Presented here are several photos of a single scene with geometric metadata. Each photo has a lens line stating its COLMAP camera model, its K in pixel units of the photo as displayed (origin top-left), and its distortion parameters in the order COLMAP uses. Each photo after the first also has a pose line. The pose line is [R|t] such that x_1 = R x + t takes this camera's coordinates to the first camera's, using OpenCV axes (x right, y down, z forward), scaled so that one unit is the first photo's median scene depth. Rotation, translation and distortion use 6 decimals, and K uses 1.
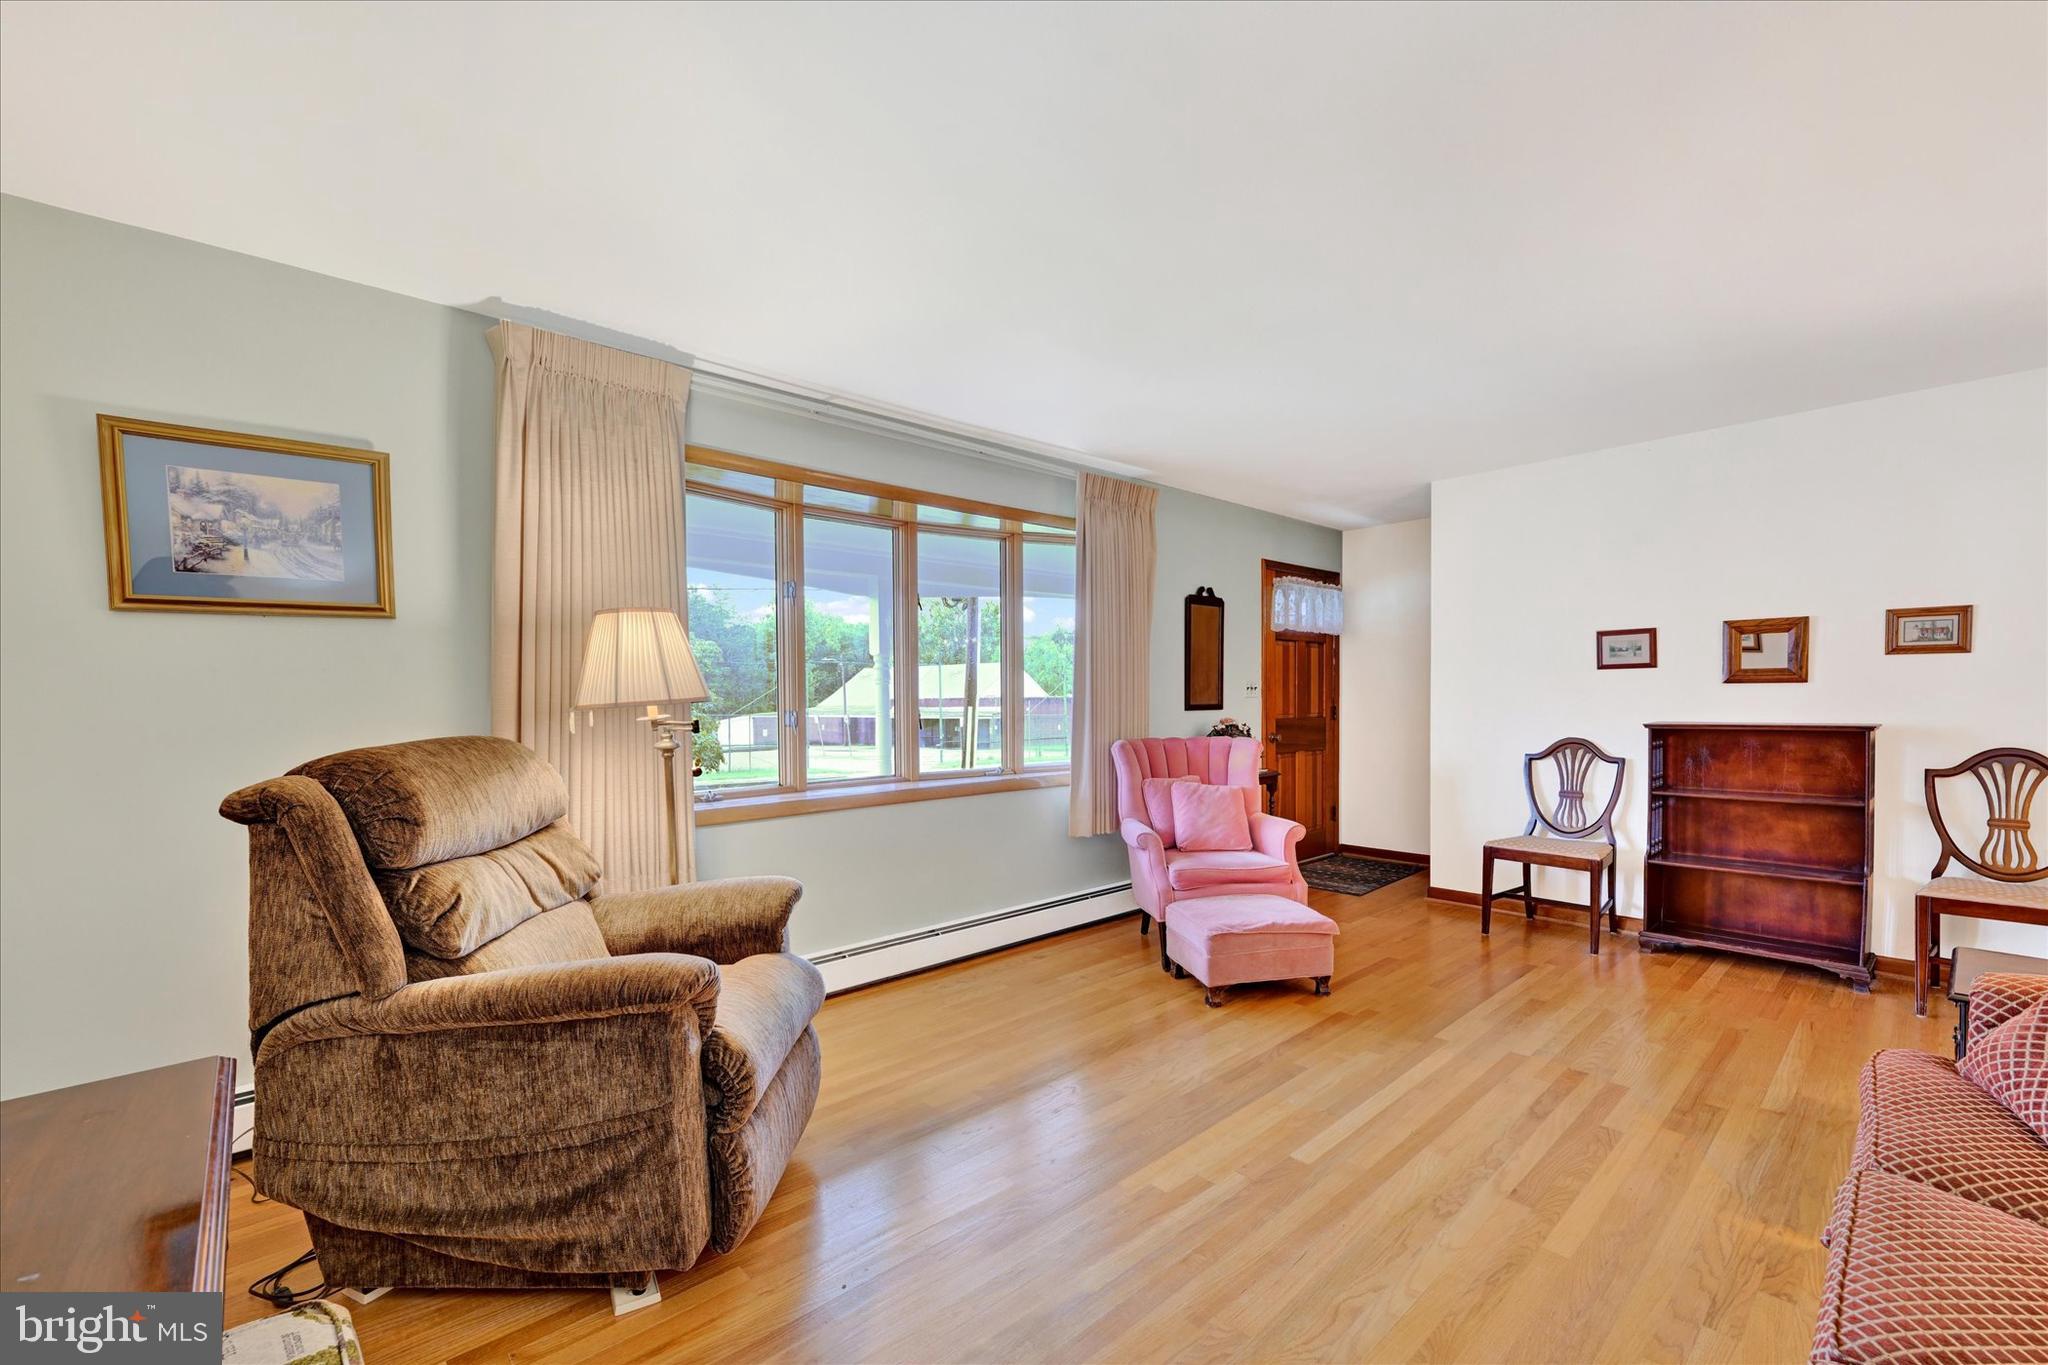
lens RADIAL K [[835.8, 0, 1001.4], [0, 835.8, 728.8], [0, 0, 1]] dist [0.004751, 0.000302]
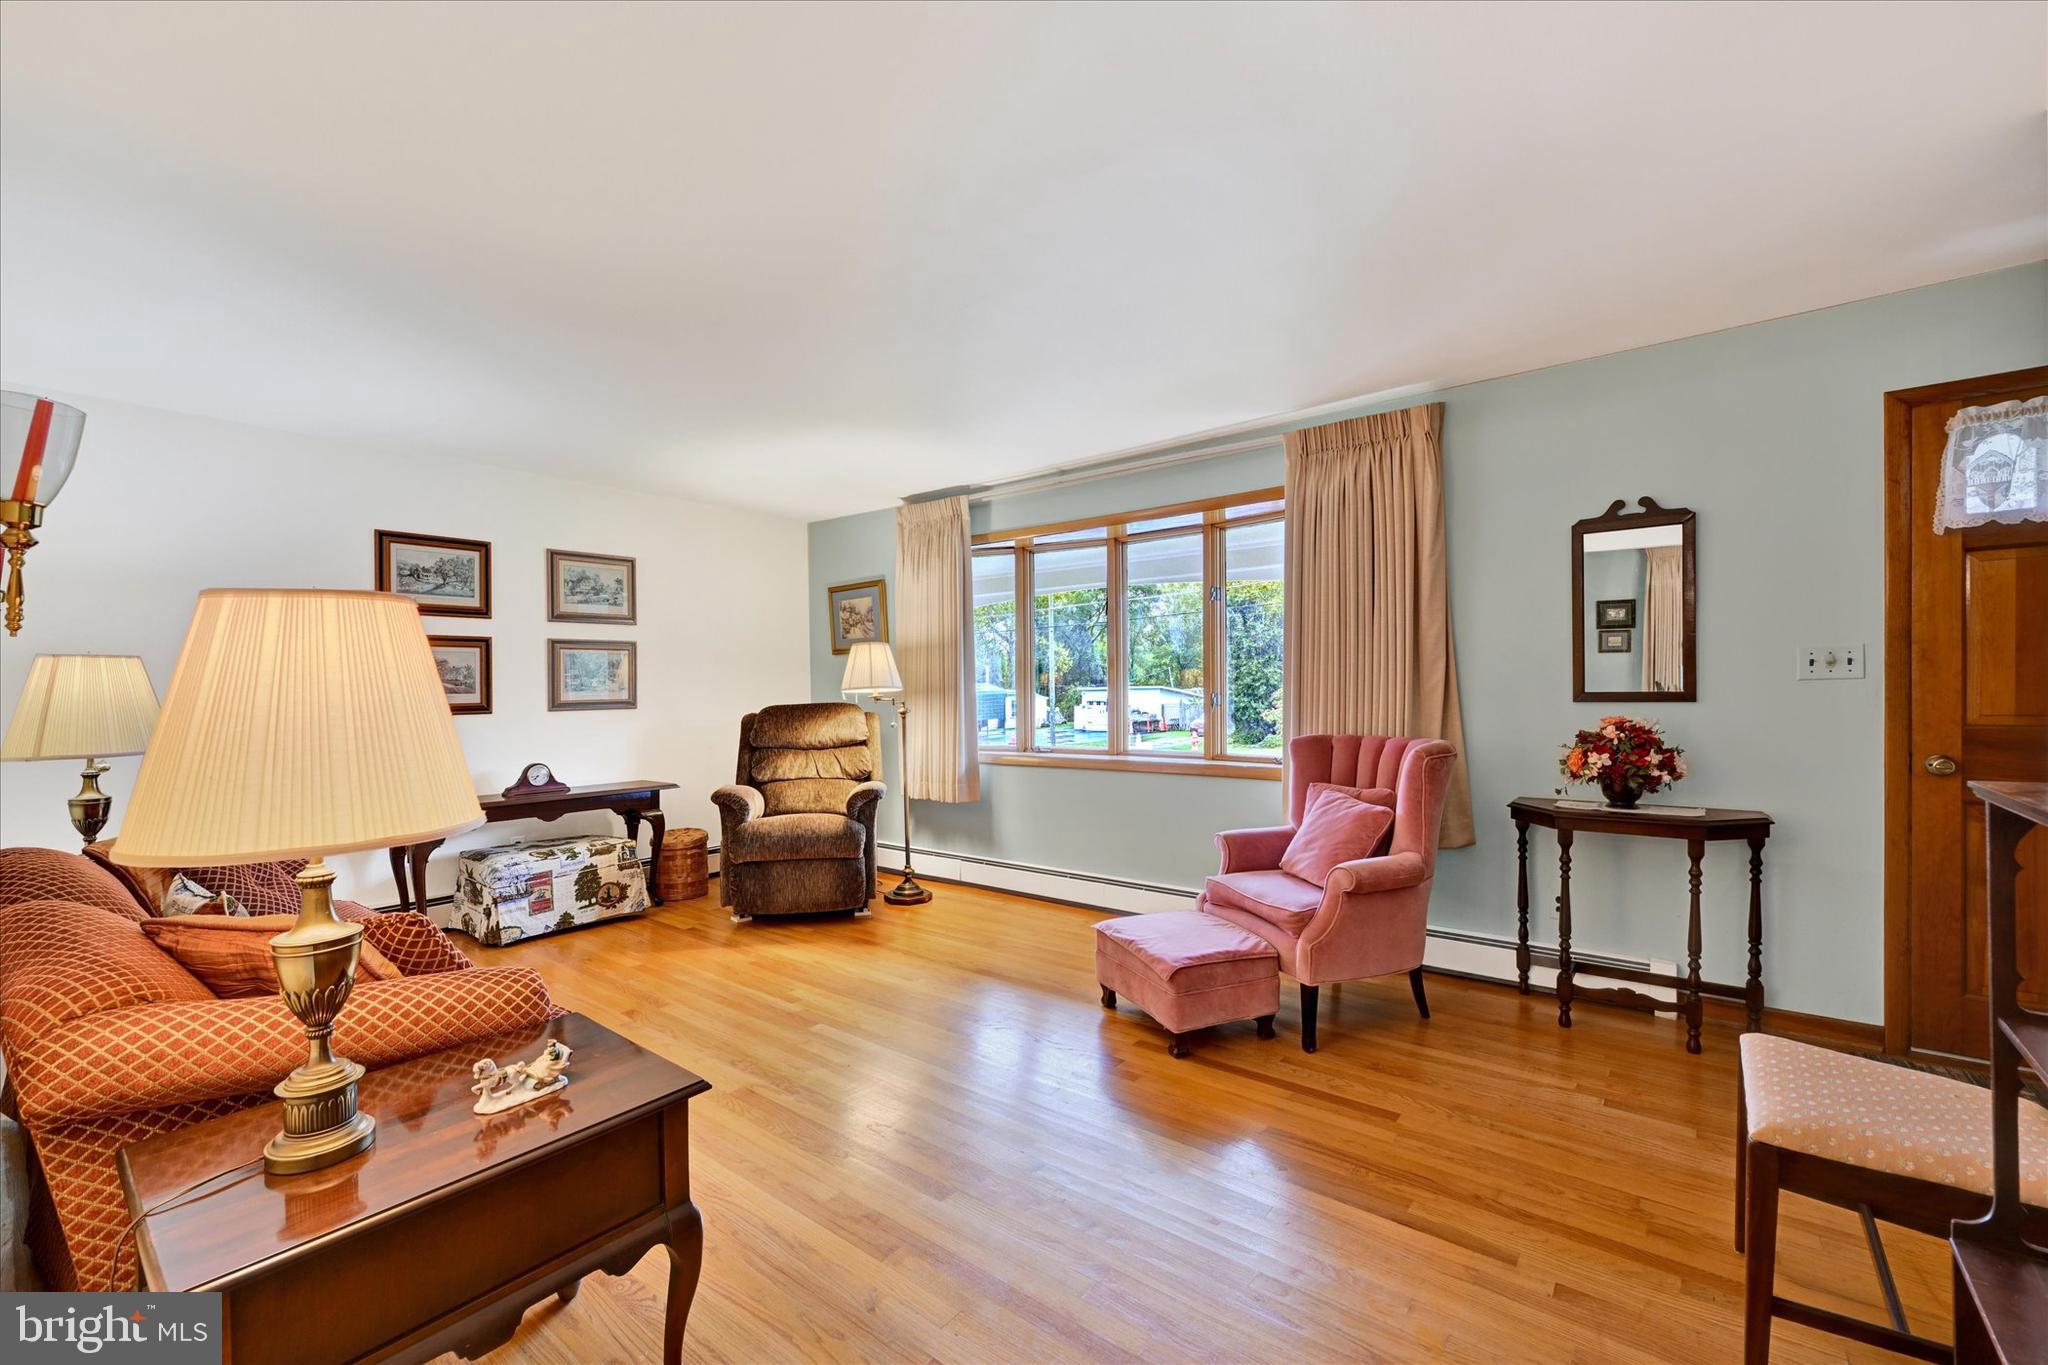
lens RADIAL K [[835.8, 0, 1028.8], [0, 835.8, 683.3], [0, 0, 1]] dist [0.004751, 0.000302]
pose [[0.182850, 0.001975, -0.983139, 1.109736], [-0.027491, 0.999617, -0.003105, -0.032216], [0.982756, 0.027595, 0.182834, 0.678854]]
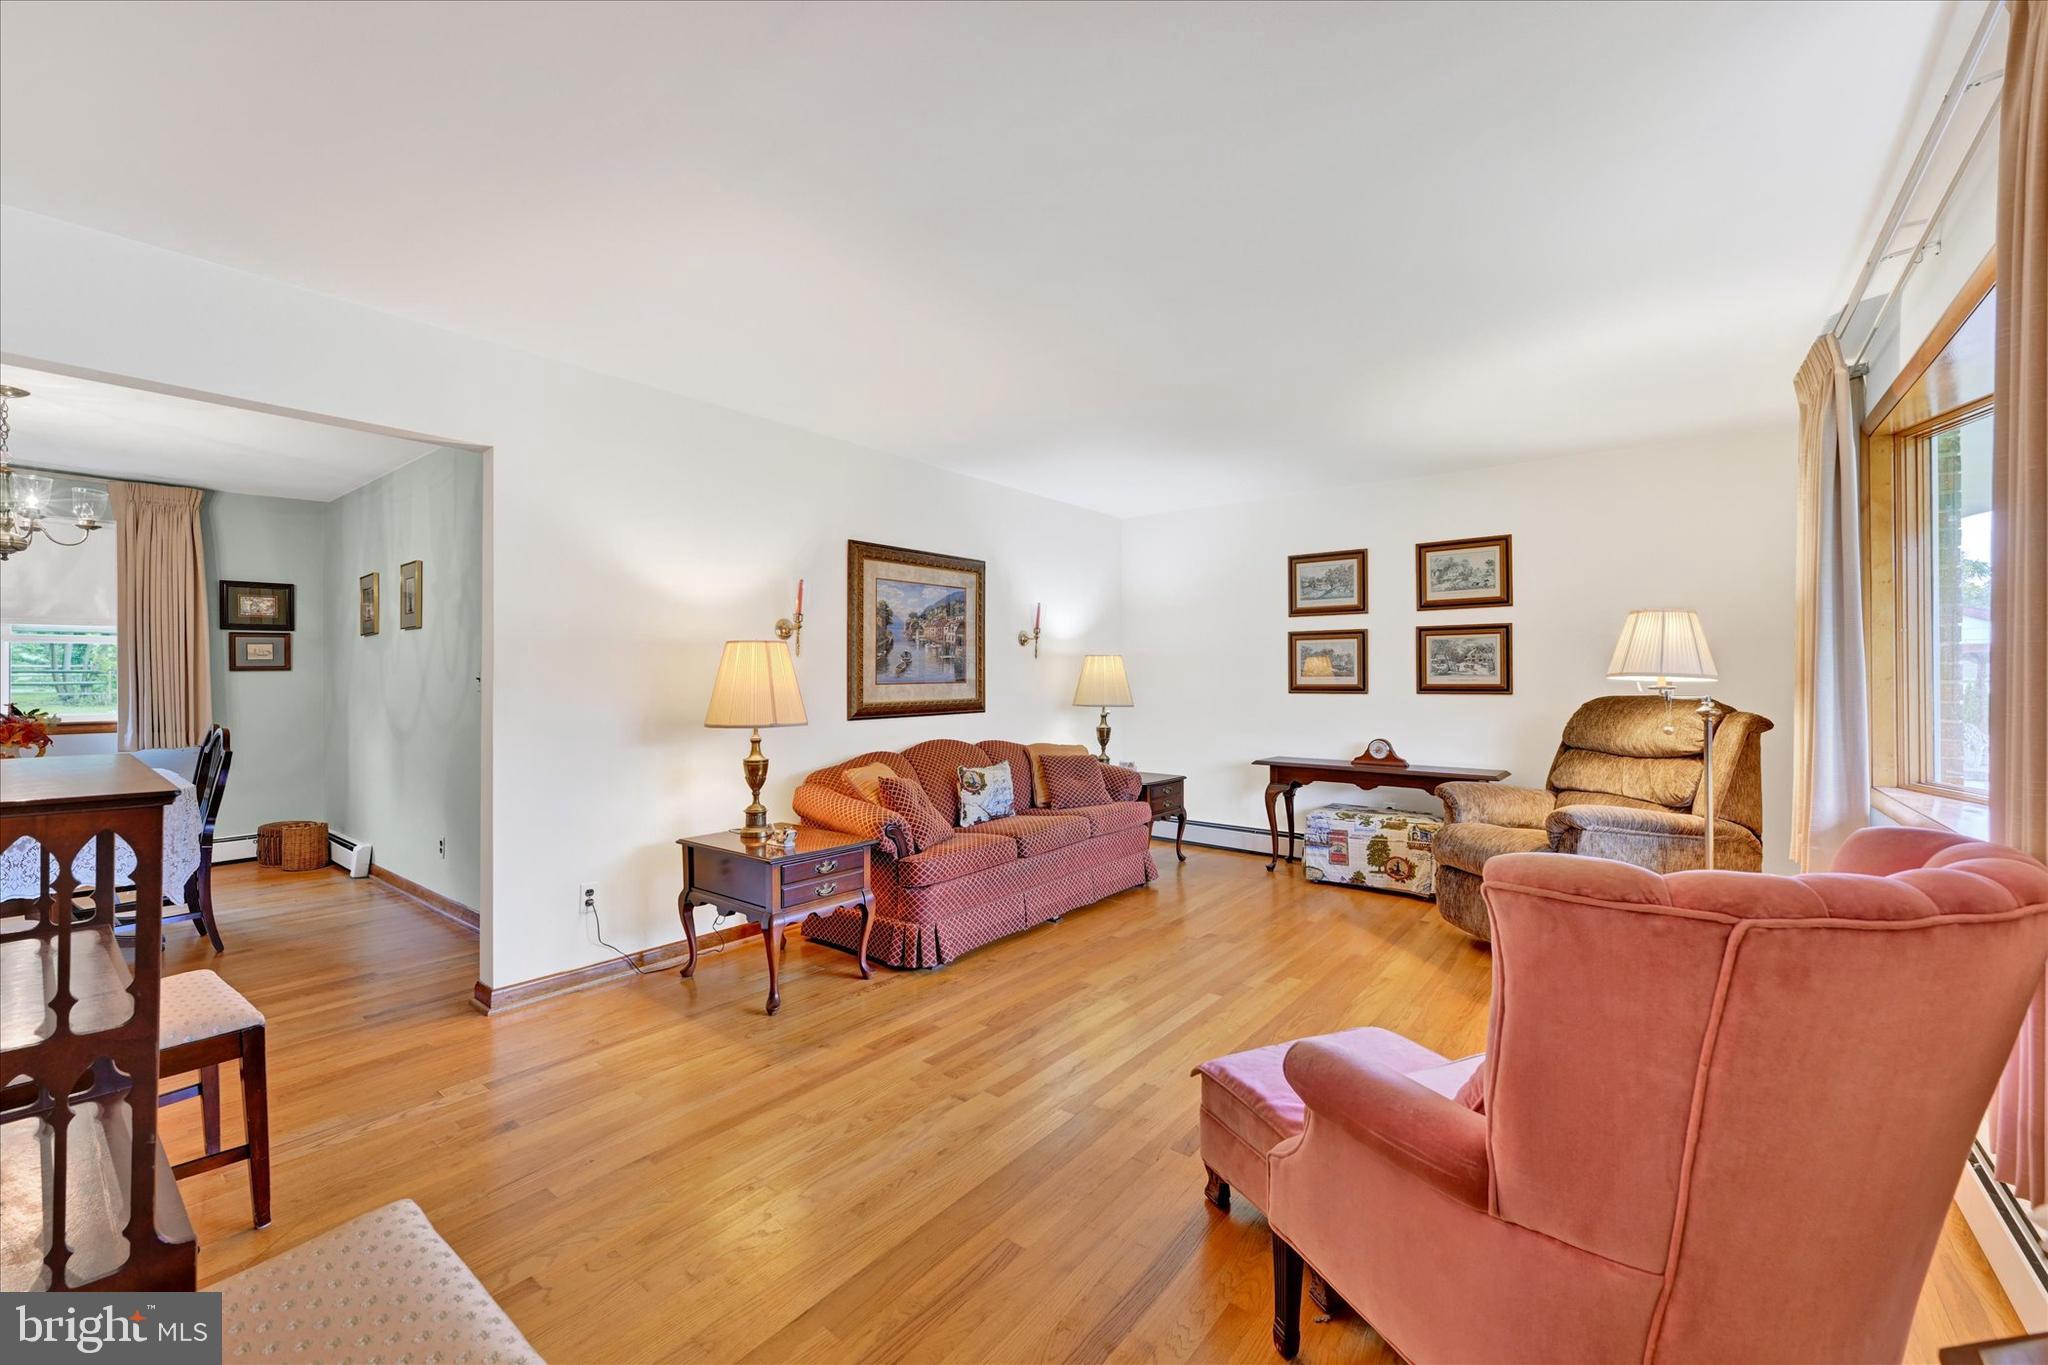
lens RADIAL K [[833.4, 0, 1035.4], [0, 833.4, 680.1], [0, 0, 1]] dist [0.002623, 0.000177]
pose [[-0.978746, 0.007583, -0.204934, 0.595960], [-0.001044, 0.999119, 0.041952, -0.054760], [0.205071, 0.041274, -0.977876, 1.455009]]
